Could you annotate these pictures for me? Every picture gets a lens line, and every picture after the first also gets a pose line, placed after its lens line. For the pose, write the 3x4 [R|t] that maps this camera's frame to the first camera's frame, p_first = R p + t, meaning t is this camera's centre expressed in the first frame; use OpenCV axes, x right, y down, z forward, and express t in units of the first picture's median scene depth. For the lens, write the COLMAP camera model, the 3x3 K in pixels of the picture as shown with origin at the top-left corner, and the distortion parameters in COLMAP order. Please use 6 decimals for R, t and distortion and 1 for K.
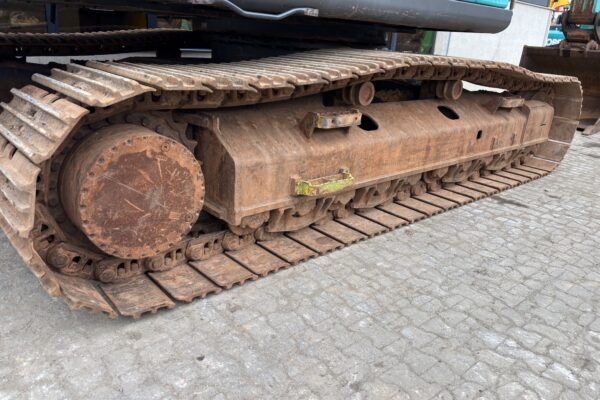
lens RADIAL K [[457.1, 0, 296.7], [0, 457.1, 200.1], [0, 0, 1]] dist [0.040459, -0.041732]
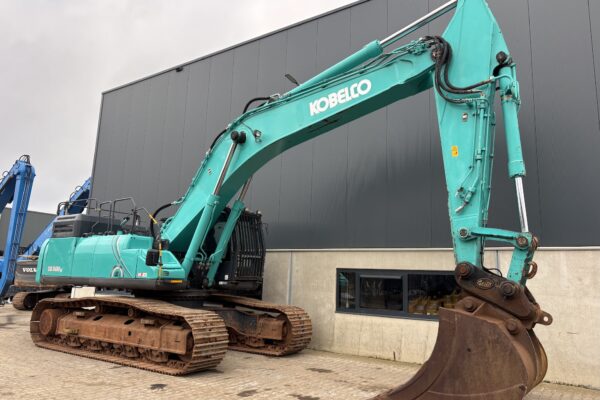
lens RADIAL K [[457.1, 0, 304.1], [0, 457.1, 191.8], [0, 0, 1]] dist [0.040459, -0.041732]
pose [[0.242140, -0.229257, -0.942767, 2.964715], [-0.335962, 0.891759, -0.303142, -0.375131], [0.910219, 0.390136, 0.138909, 1.237382]]
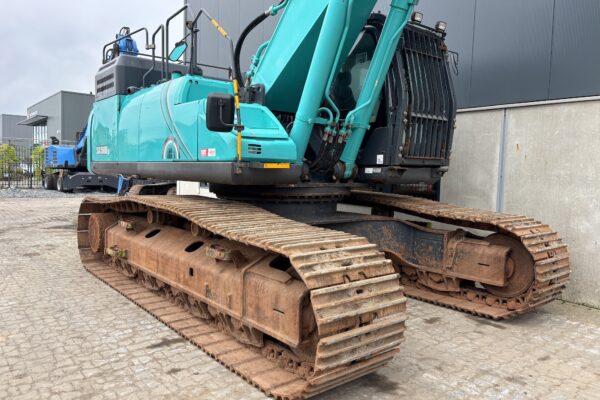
lens RADIAL K [[457.1, 0, 298.6], [0, 457.1, 194.6], [0, 0, 1]] dist [0.040459, -0.041732]
pose [[-0.047415, -0.000819, -0.998875, 1.512558], [-0.350560, 0.936406, 0.015872, -0.431966], [0.935339, 0.350918, -0.044687, 1.265902]]
